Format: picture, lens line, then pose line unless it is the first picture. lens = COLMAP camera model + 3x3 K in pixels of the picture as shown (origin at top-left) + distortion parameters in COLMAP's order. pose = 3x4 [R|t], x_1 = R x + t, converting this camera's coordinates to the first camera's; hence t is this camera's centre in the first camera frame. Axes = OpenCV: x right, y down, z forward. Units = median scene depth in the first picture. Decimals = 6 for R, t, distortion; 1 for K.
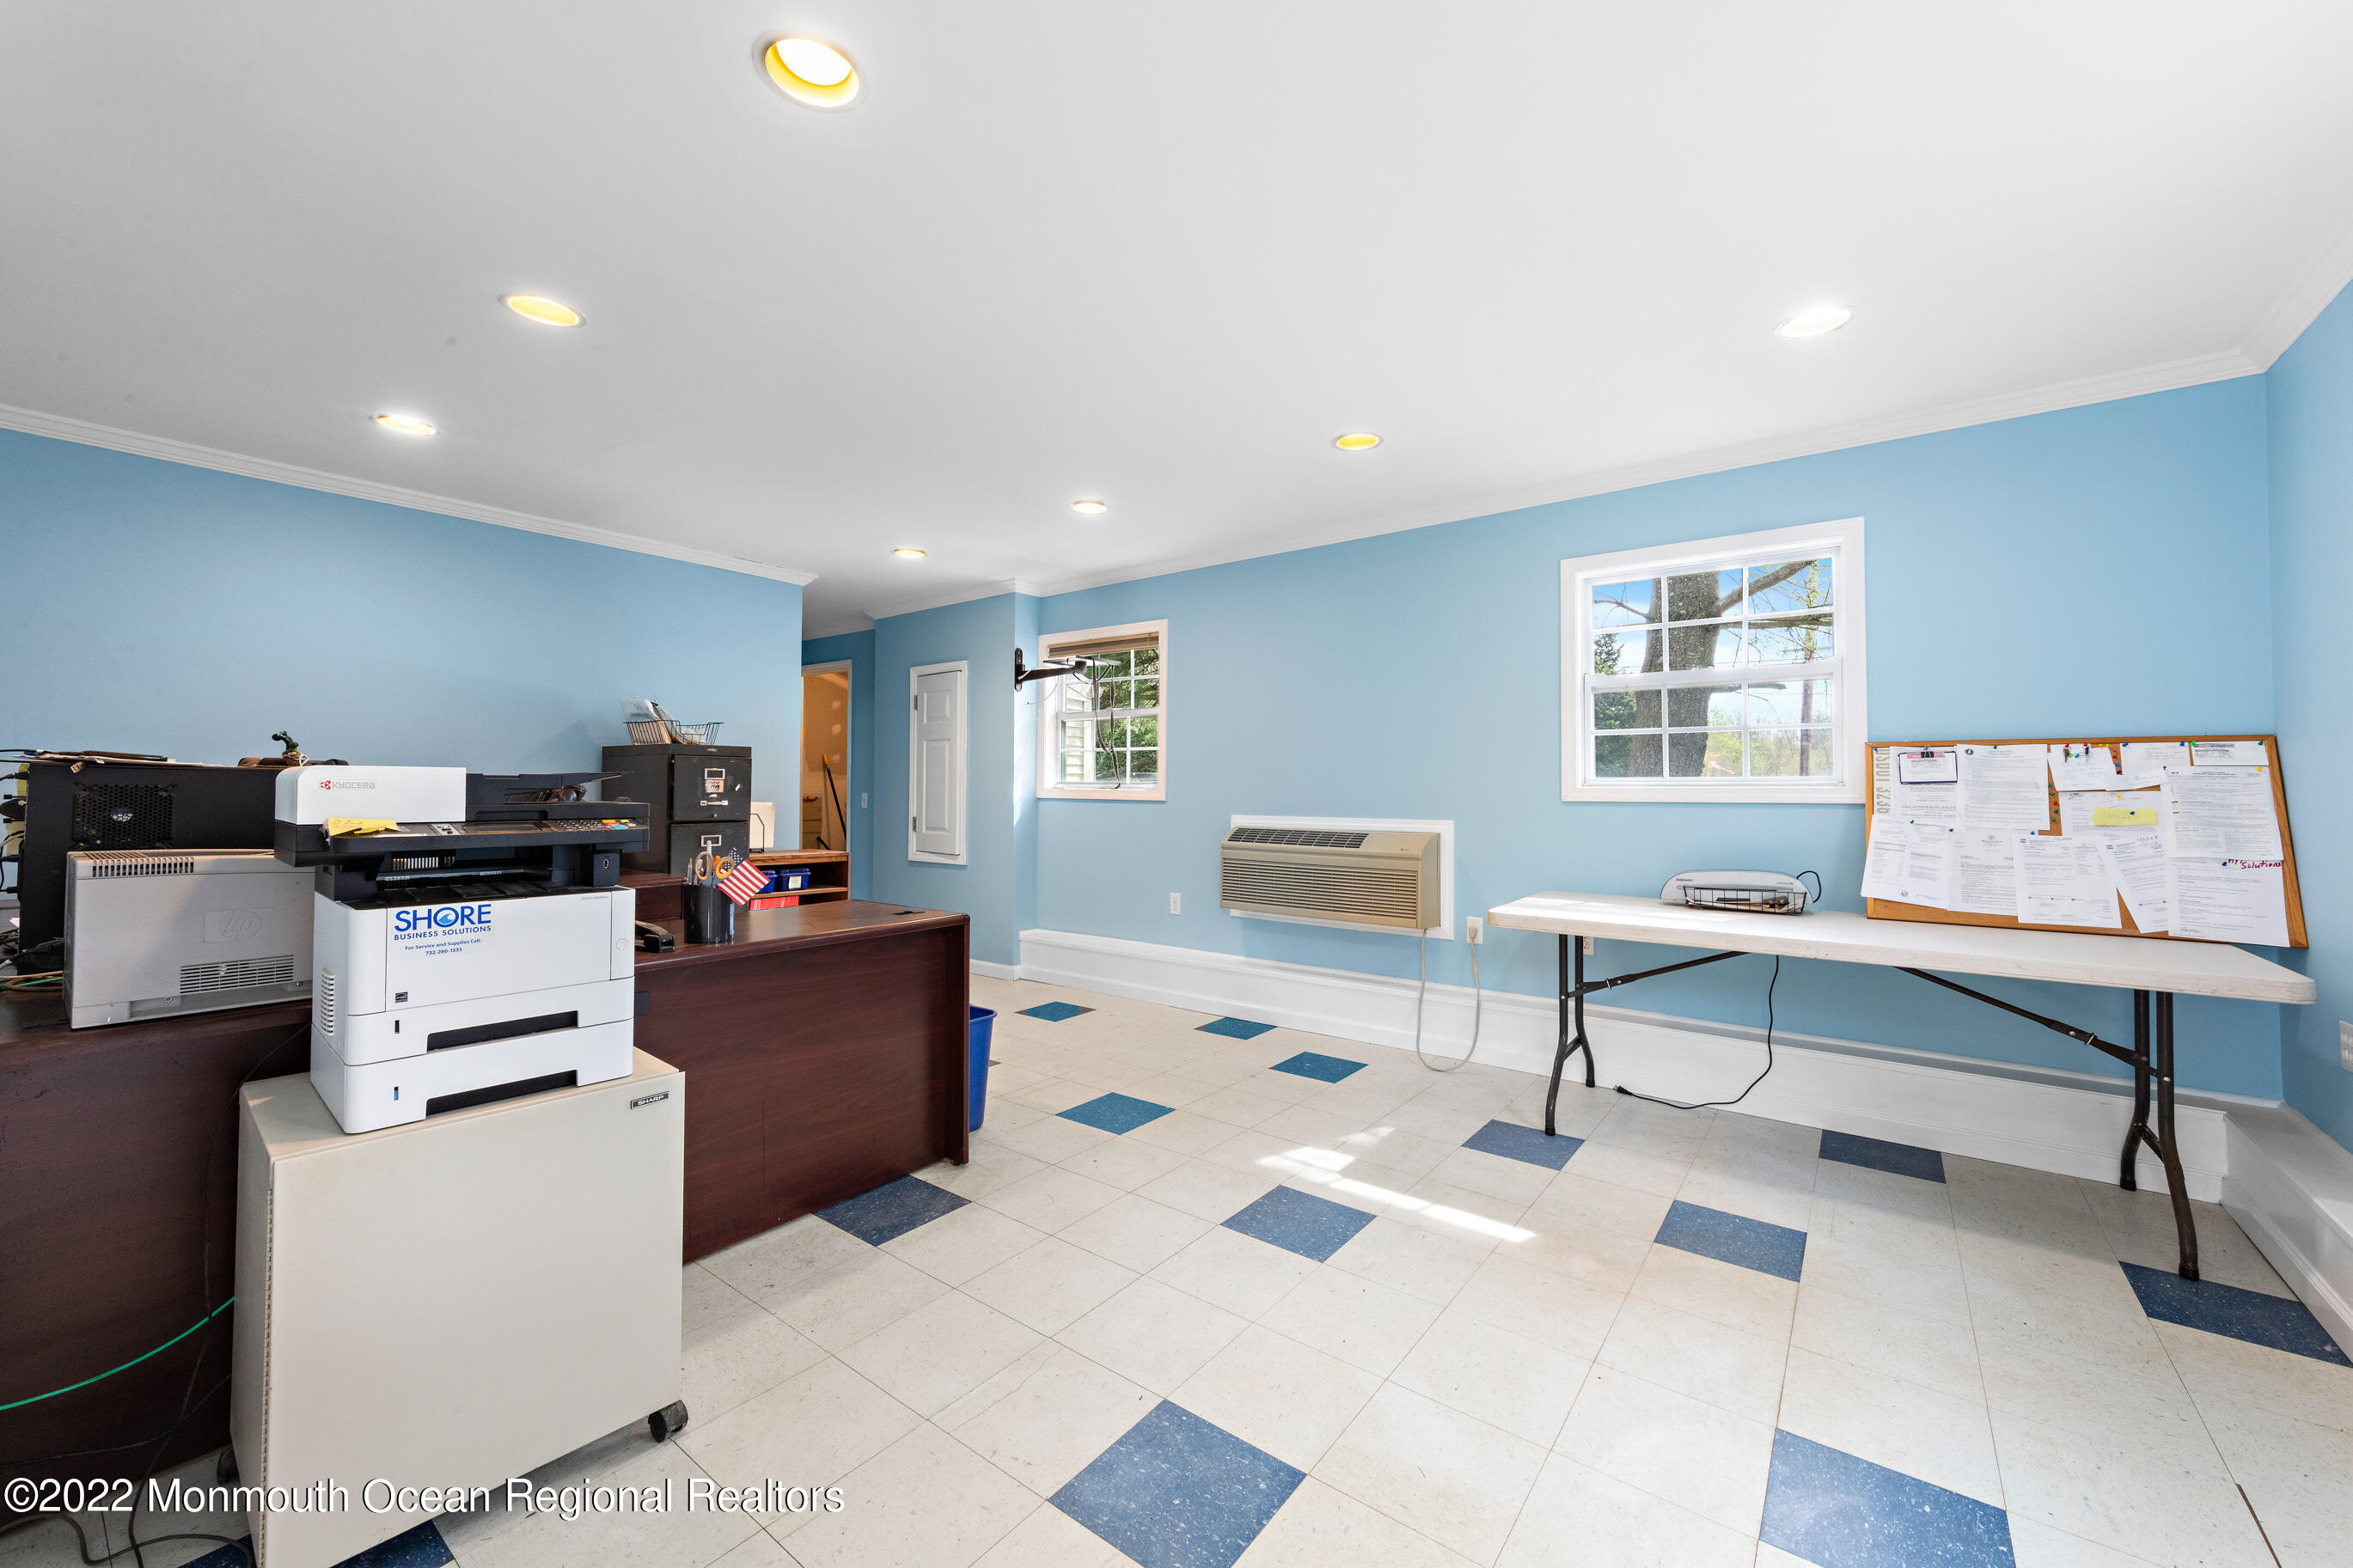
lens RADIAL K [[904.4, 0, 1173.7], [0, 904.4, 789.7], [0, 0, 1]] dist [0.000651, 0.000099]
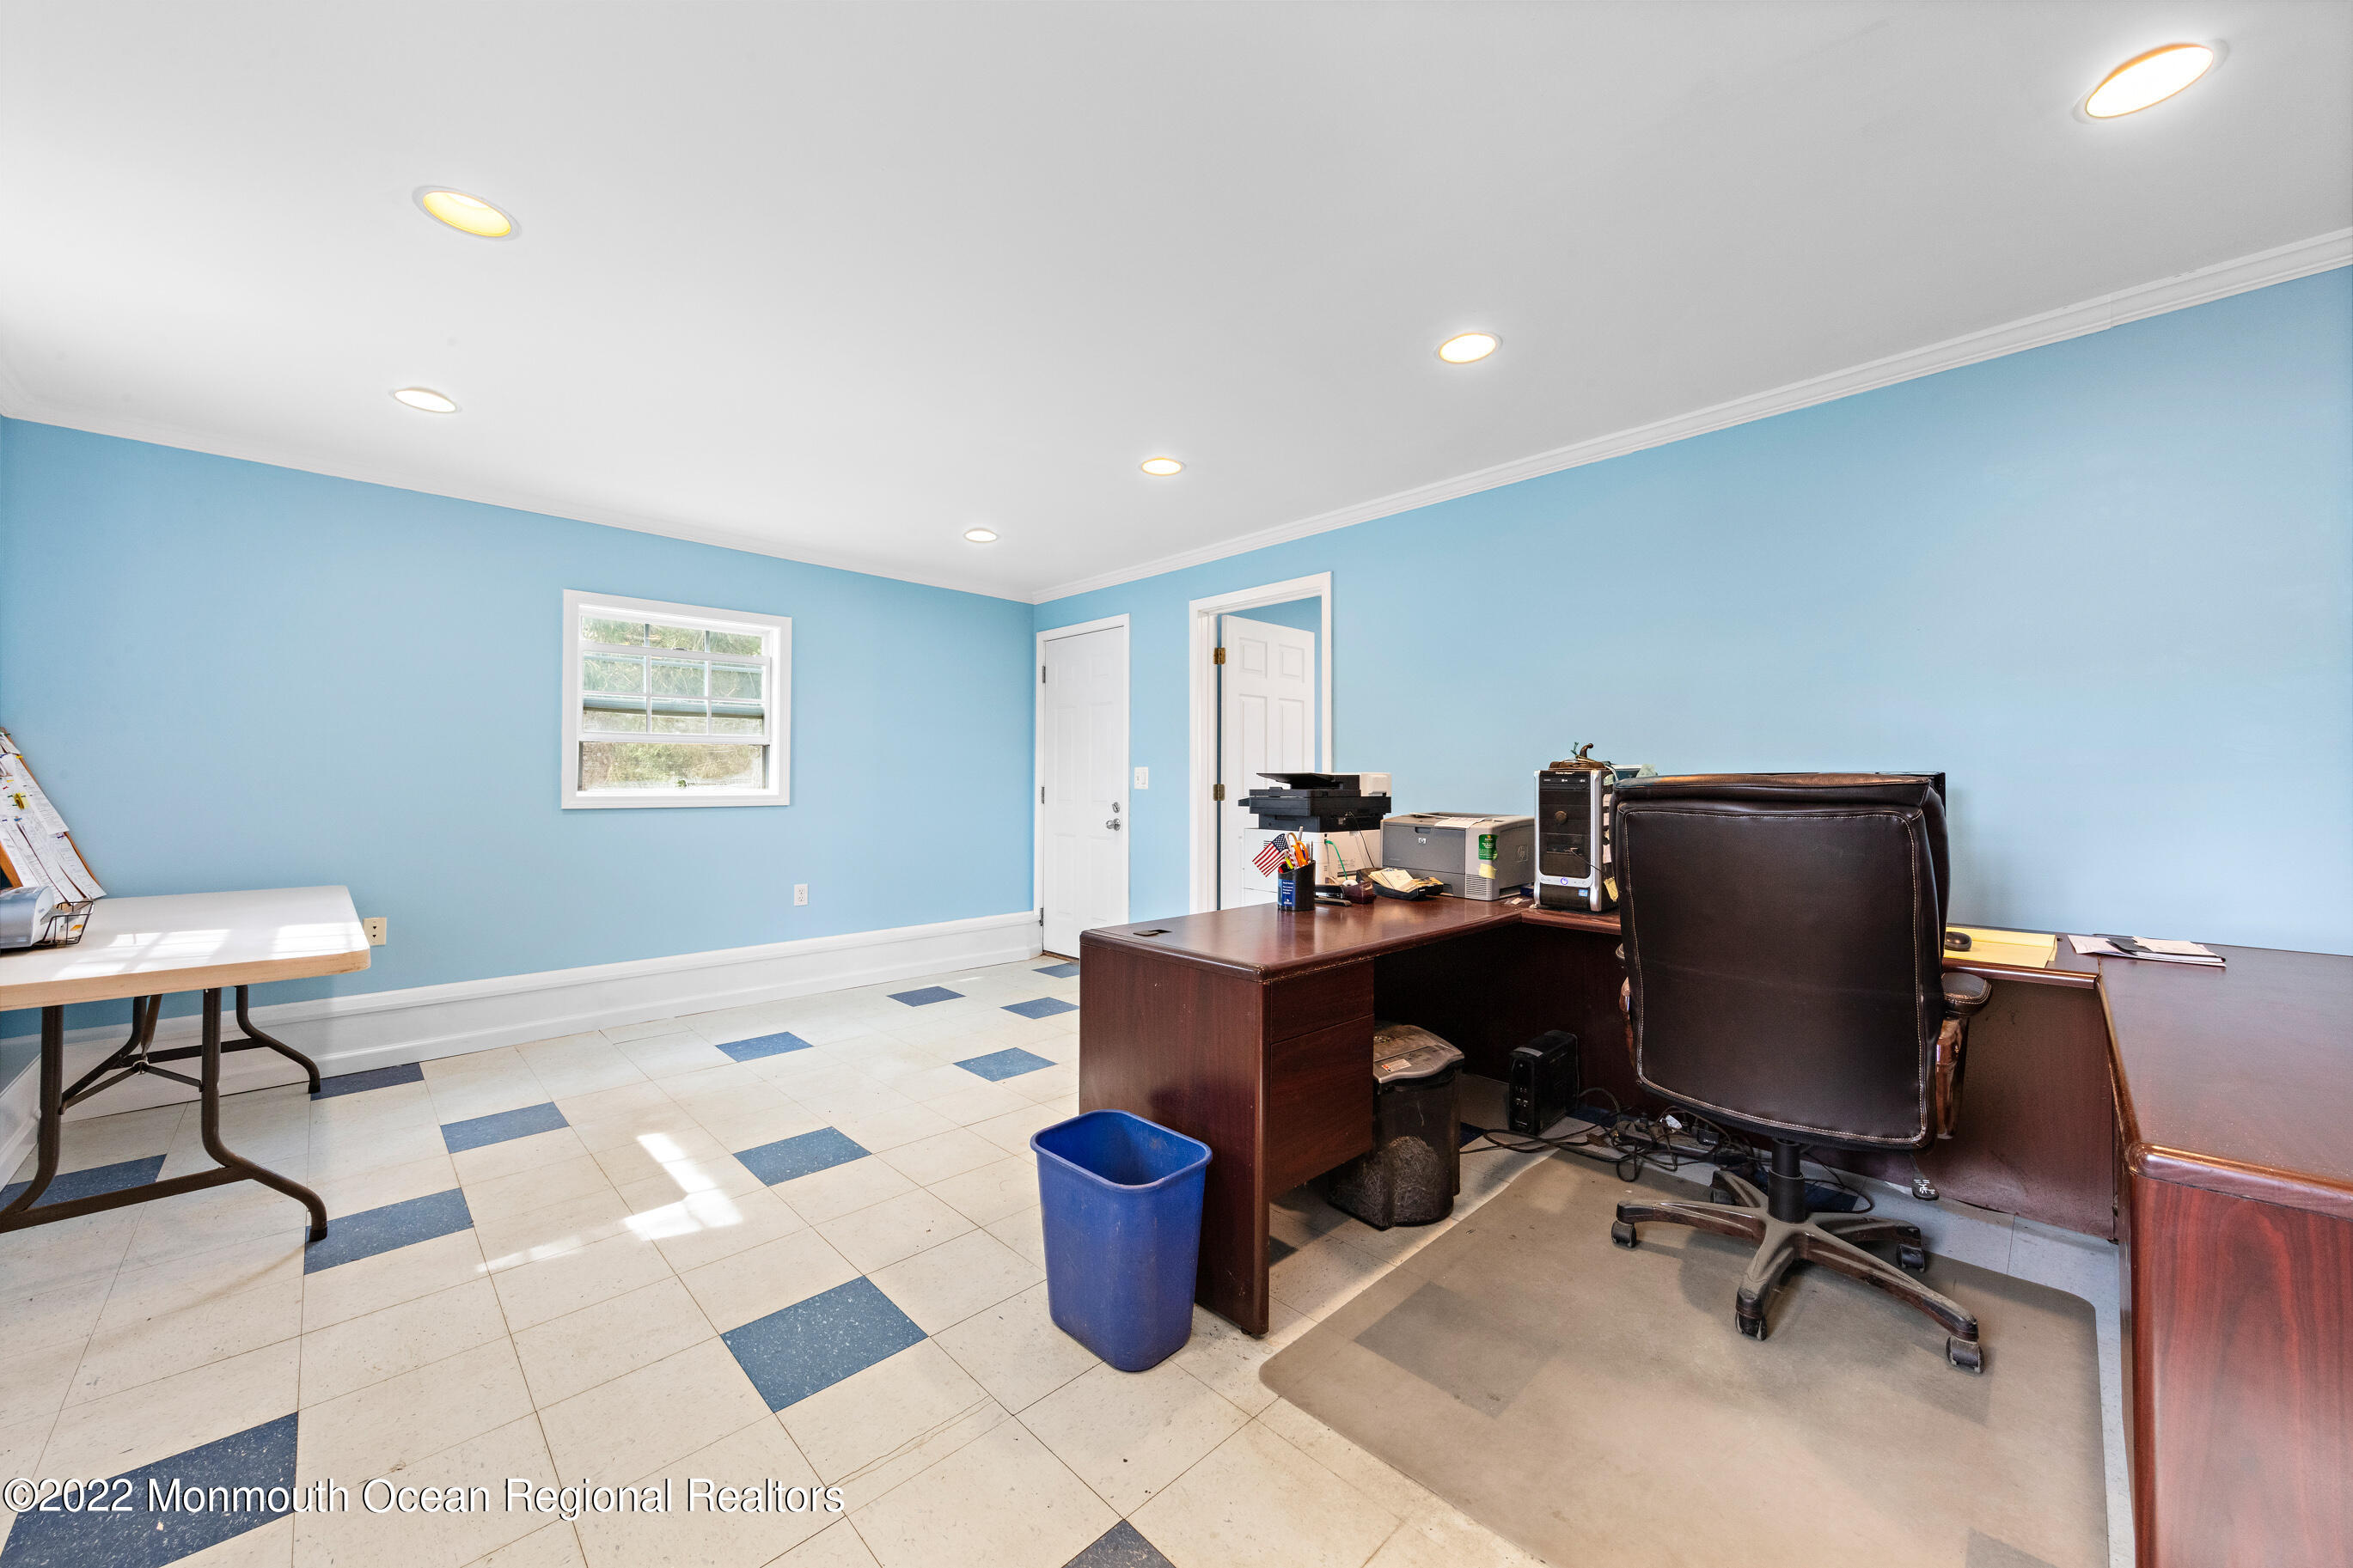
lens RADIAL K [[869.5, 0, 1176.0], [0, 869.5, 780.1], [0, 0, 1]] dist [0.000211, 0.000013]
pose [[-0.991159, -0.007508, 0.132470, -0.464294], [-0.008533, 0.999938, -0.007170, 0.000414], [-0.132408, -0.008237, -0.991161, 1.973981]]
